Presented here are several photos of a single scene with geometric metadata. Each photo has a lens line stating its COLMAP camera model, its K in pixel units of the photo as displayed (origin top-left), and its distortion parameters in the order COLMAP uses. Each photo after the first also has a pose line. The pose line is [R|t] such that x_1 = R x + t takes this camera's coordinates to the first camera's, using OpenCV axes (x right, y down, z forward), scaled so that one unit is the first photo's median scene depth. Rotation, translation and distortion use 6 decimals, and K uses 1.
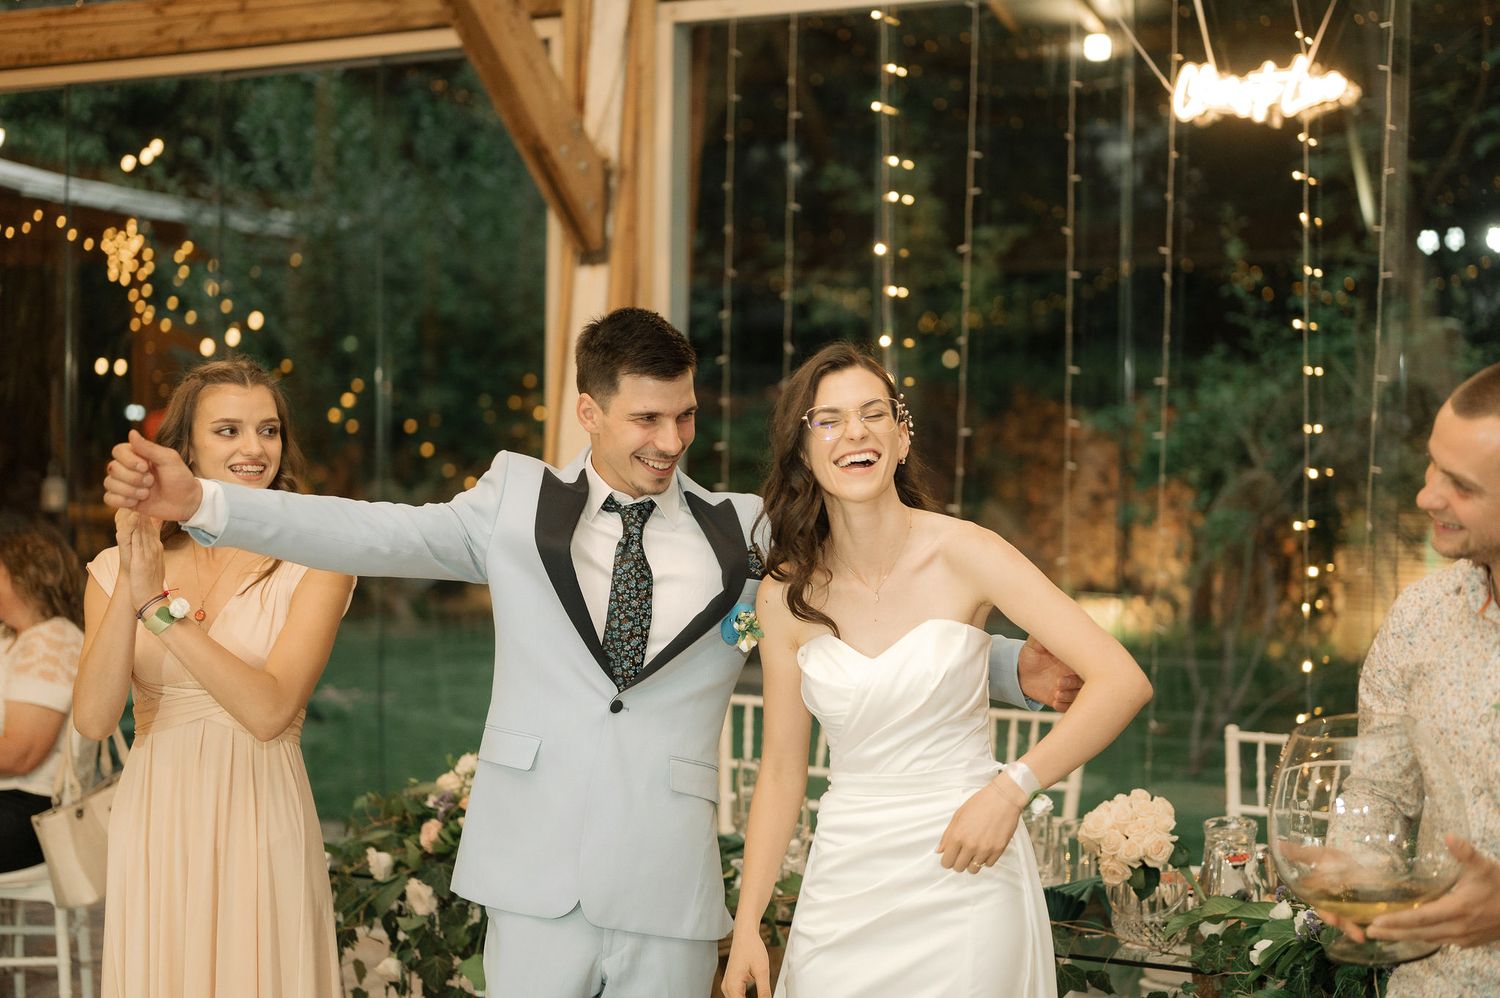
lens RADIAL K [[2163.2, 0, 736.9], [0, 2163.2, 490.6], [0, 0, 1]] dist [-0.000560, 0.000000]
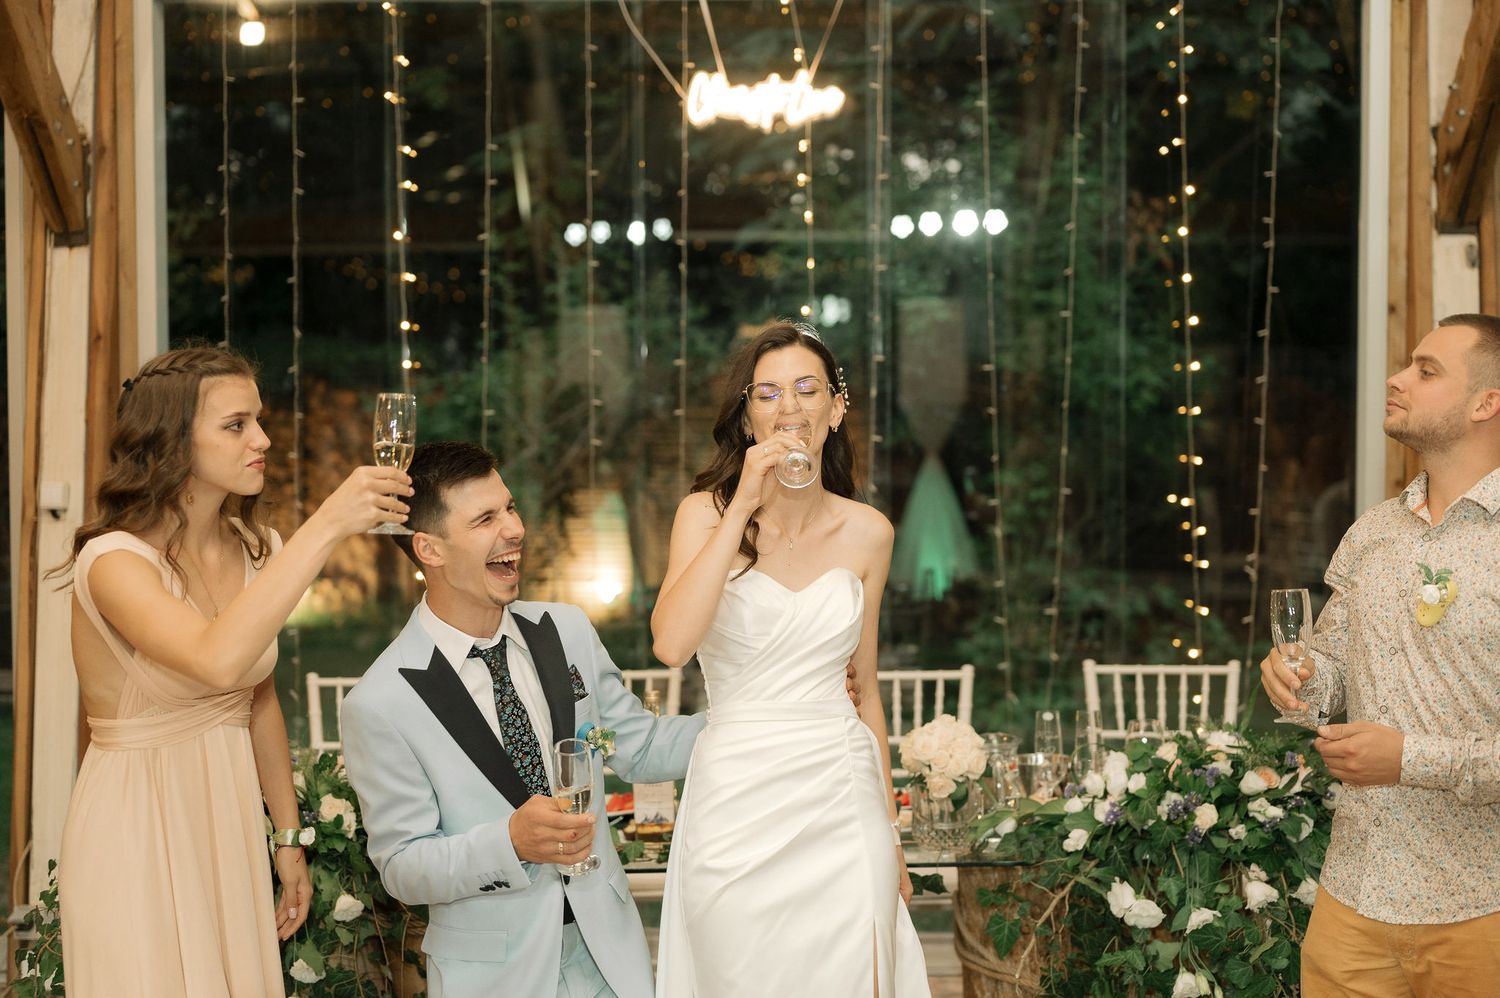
lens RADIAL K [[2163.2, 0, 737.4], [0, 2163.2, 495.8], [0, 0, 1]] dist [-0.000560, 0.000000]
pose [[0.891305, -0.035100, 0.452043, -0.260517], [0.031307, 0.999384, 0.015872, 0.000072], [-0.452322, 0.000005, 0.891855, 0.015242]]
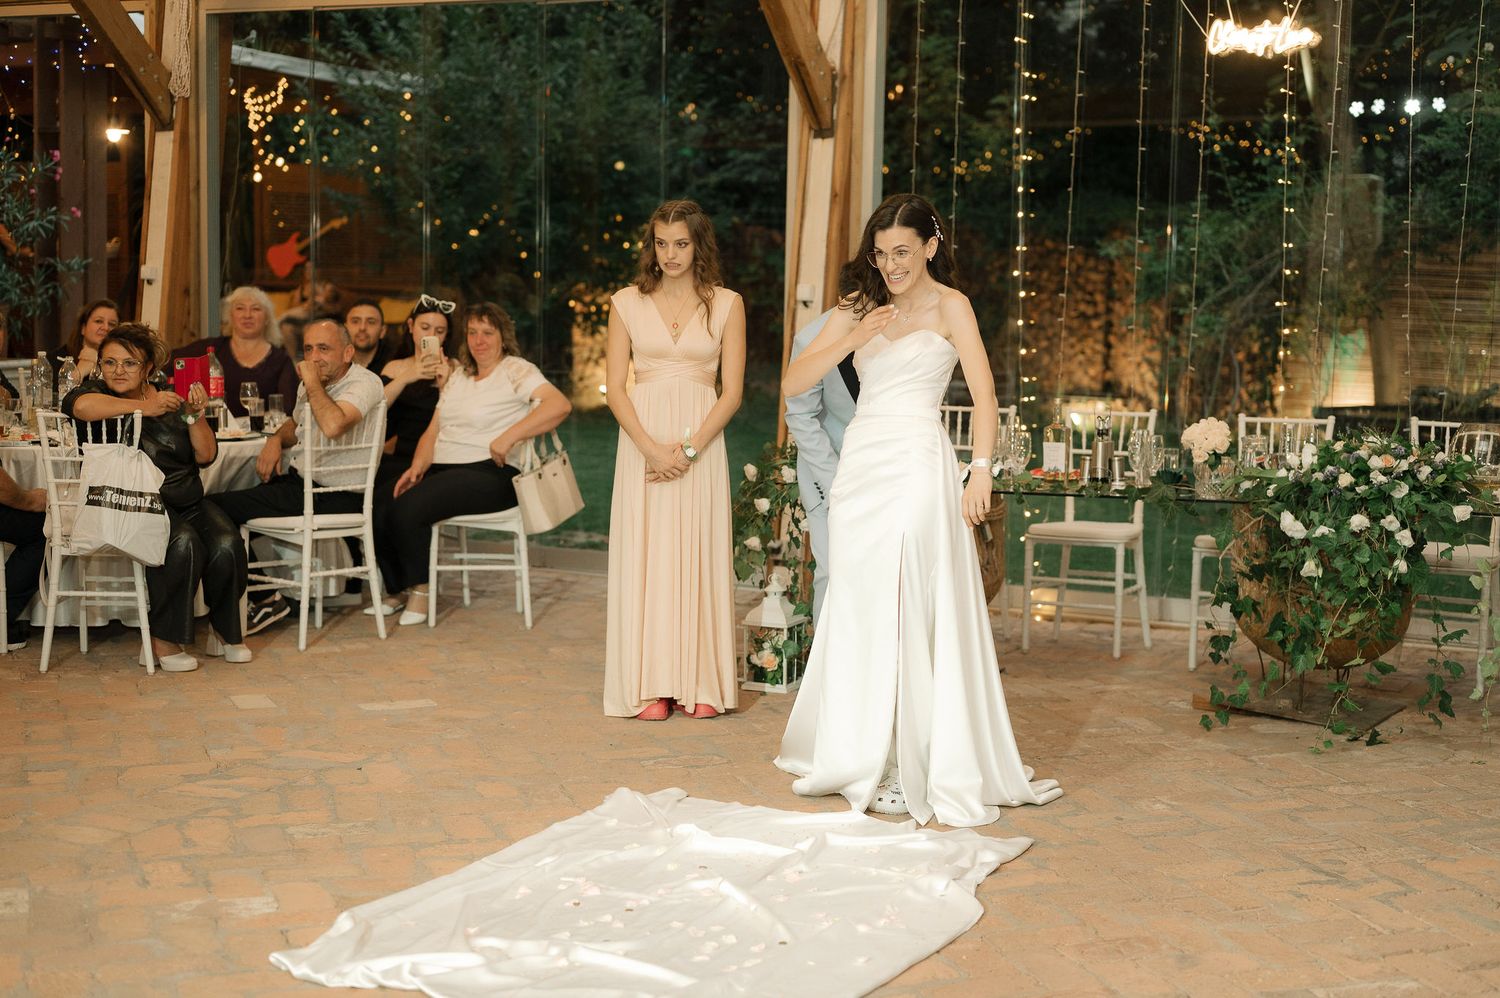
lens RADIAL K [[2163.2, 0, 759.2], [0, 2163.2, 503.3], [0, 0, 1]] dist [-0.000560, 0.000000]
pose [[0.999003, 0.001805, 0.044608, -0.195701], [-0.005224, 0.997045, 0.076648, 0.040378], [-0.044338, -0.076804, 0.996060, -0.597480]]
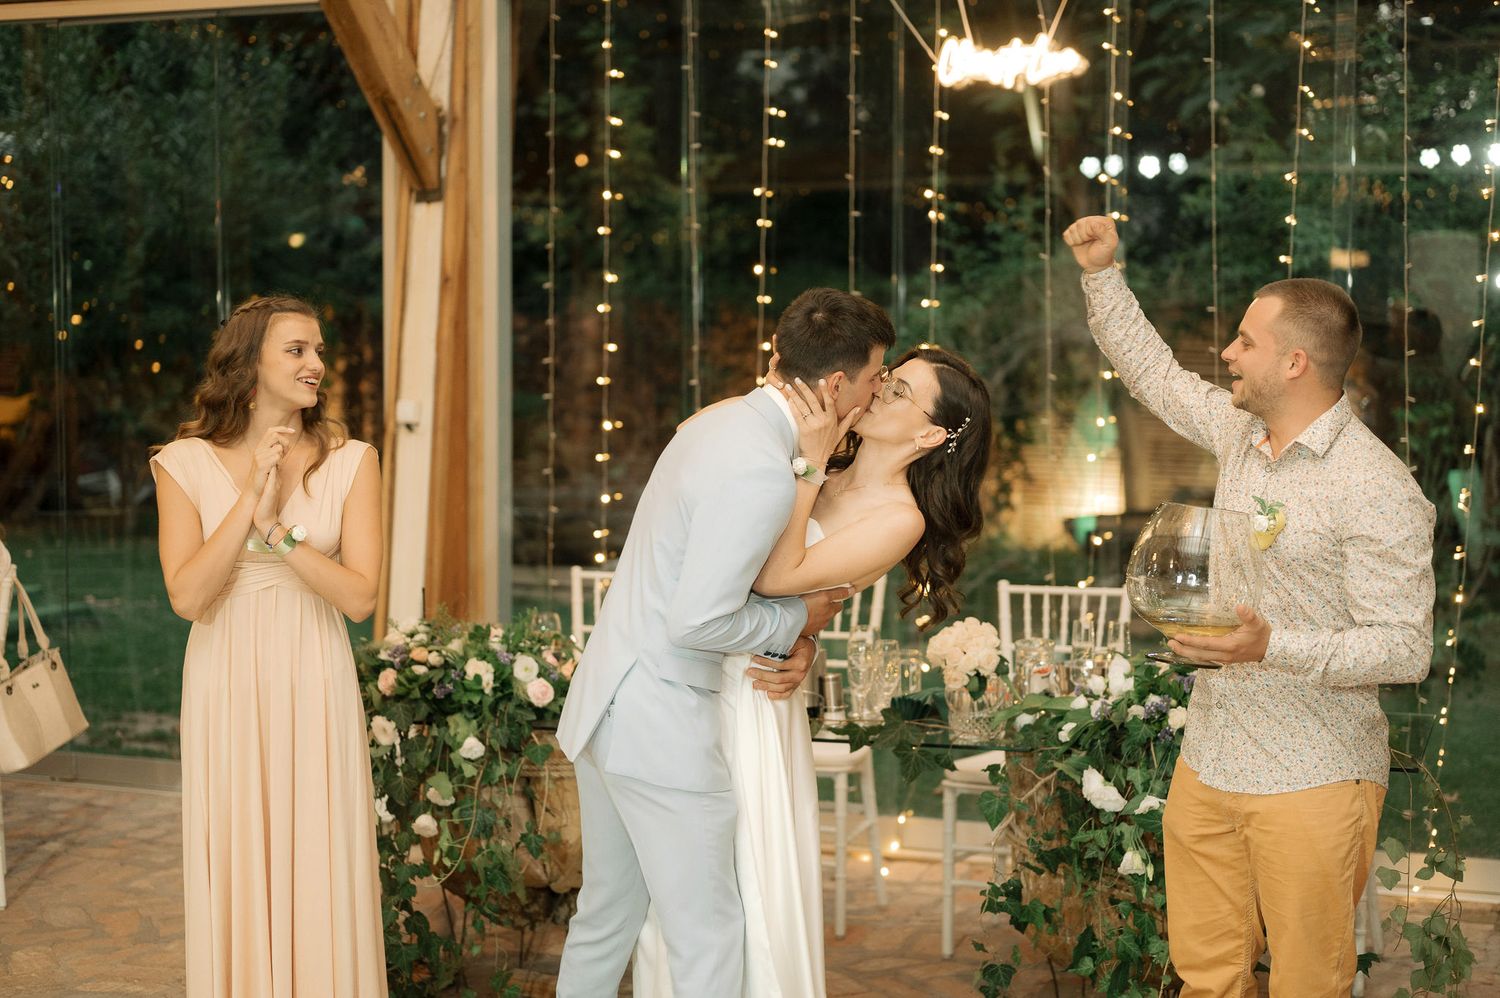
lens RADIAL K [[2163.2, 0, 748.4], [0, 2163.2, 493.1], [0, 0, 1]] dist [-0.000560, 0.000000]
pose [[0.985960, -0.019881, 0.165794, -0.100260], [0.013119, 0.999041, 0.041783, 0.003347], [-0.166466, -0.039021, 0.985275, -0.166056]]
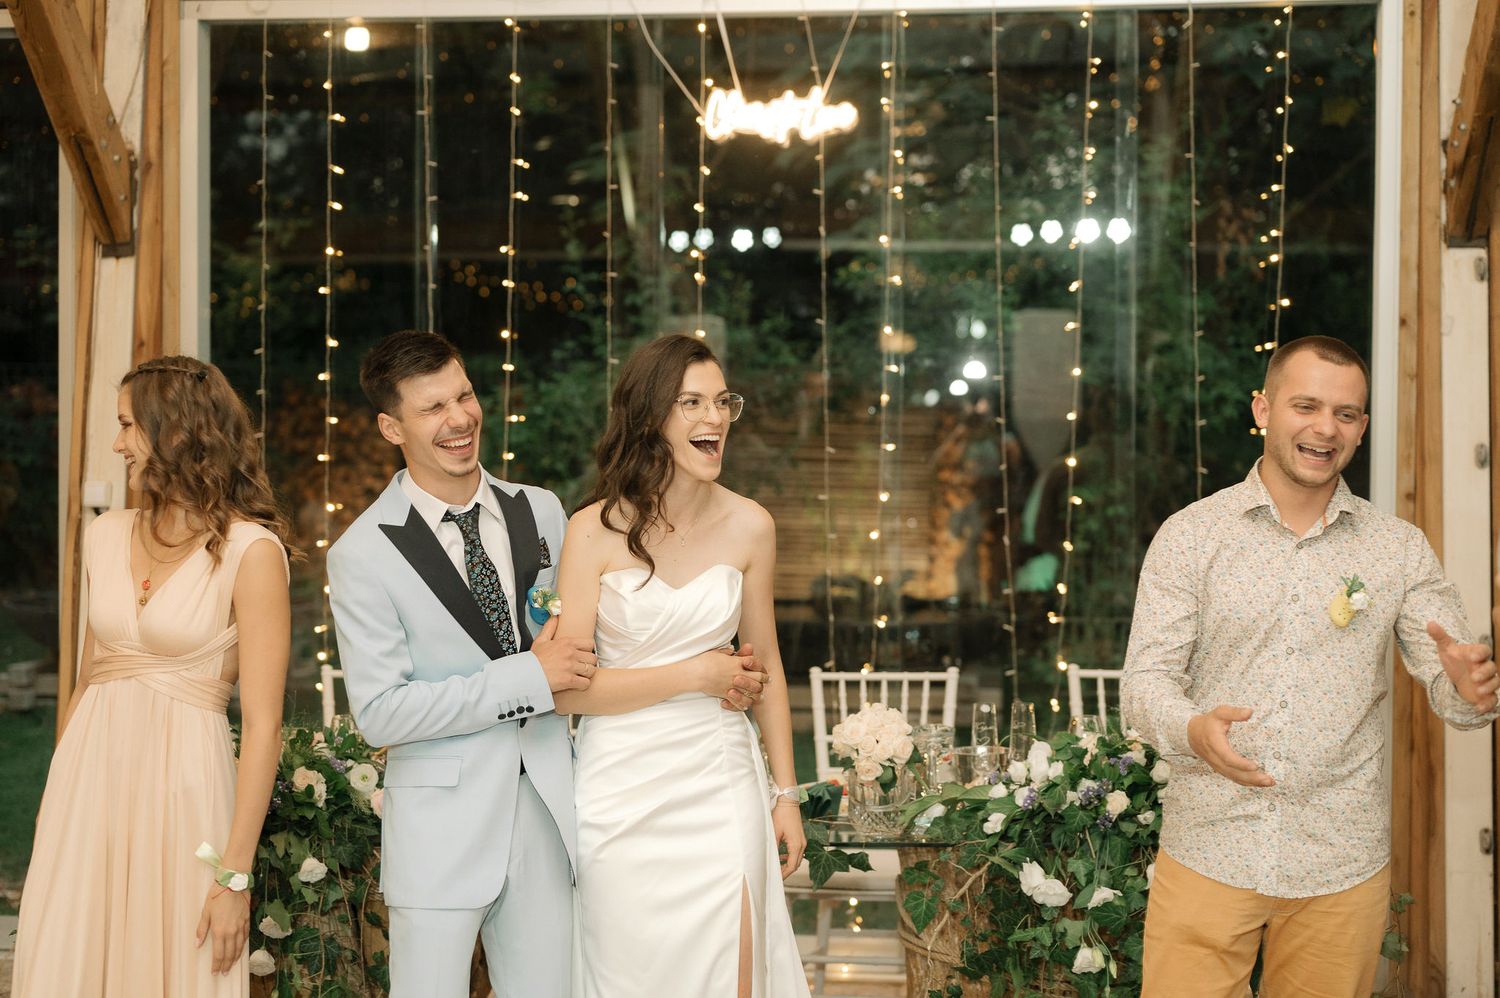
lens RADIAL K [[2309.6, 0, 713.4], [0, 2309.6, 474.8], [0, 0, 1]] dist [0.002155, 0.000000]
pose [[0.926057, -0.017472, 0.376980, -0.234772], [0.021181, 0.999759, -0.005696, 0.009435], [-0.376789, 0.013259, 0.926204, -0.102212]]
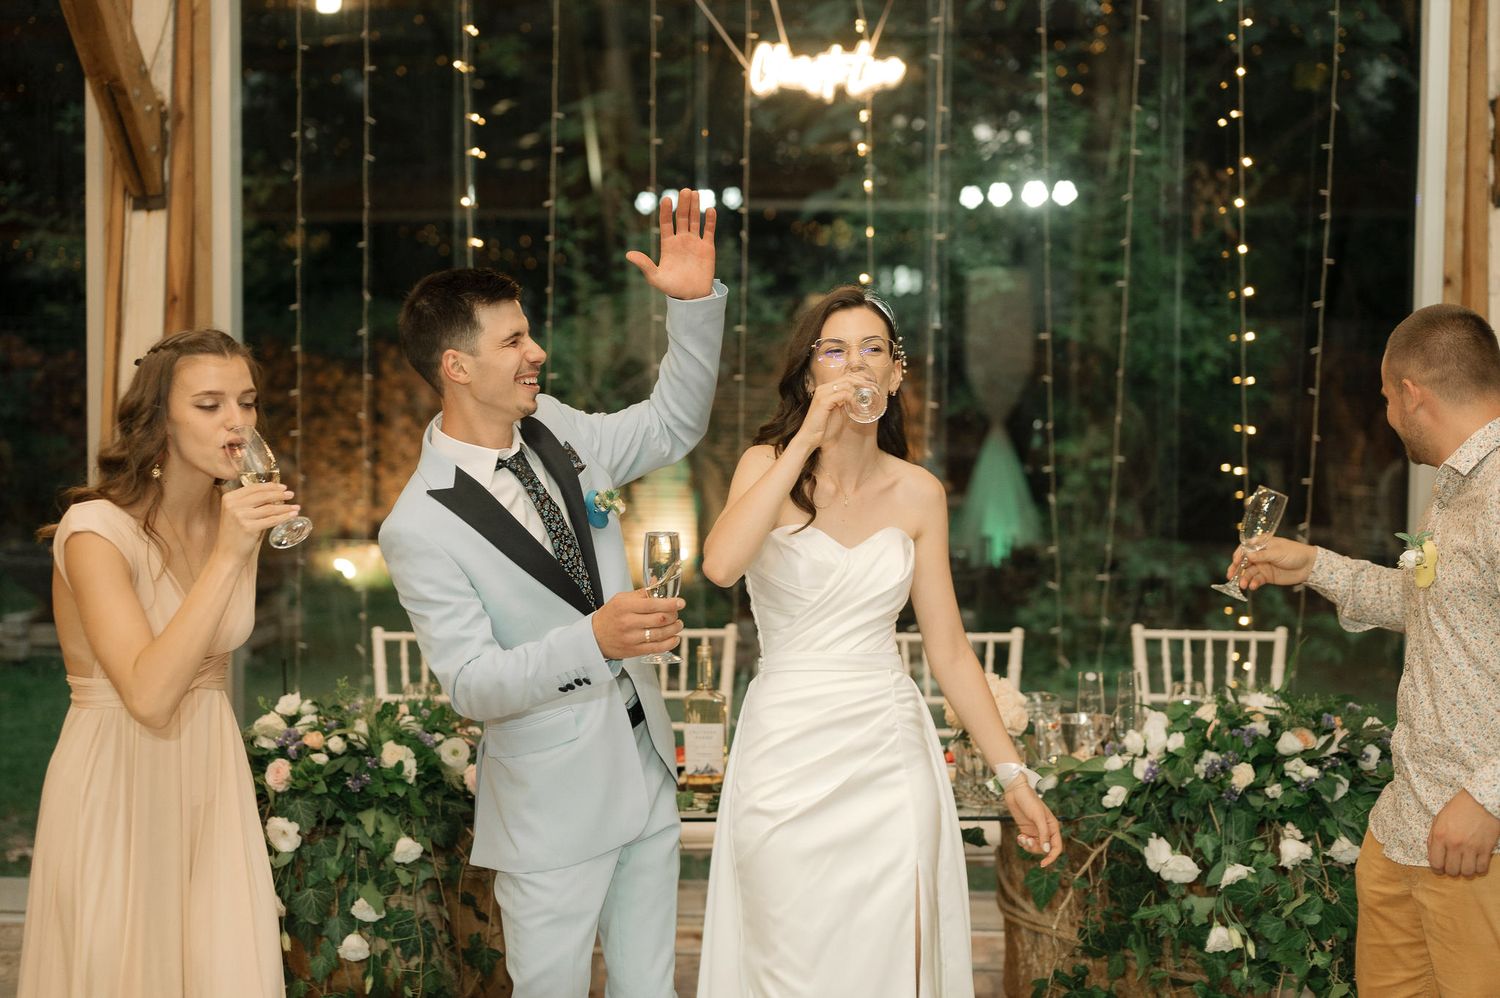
lens RADIAL K [[2163.2, 0, 733.9], [0, 2163.2, 492.4], [0, 0, 1]] dist [-0.000560, 0.000000]
pose [[0.906775, -0.030223, 0.420531, -0.263230], [0.020688, 0.999415, 0.027217, 0.002985], [-0.421107, -0.015980, 0.906870, -0.004872]]
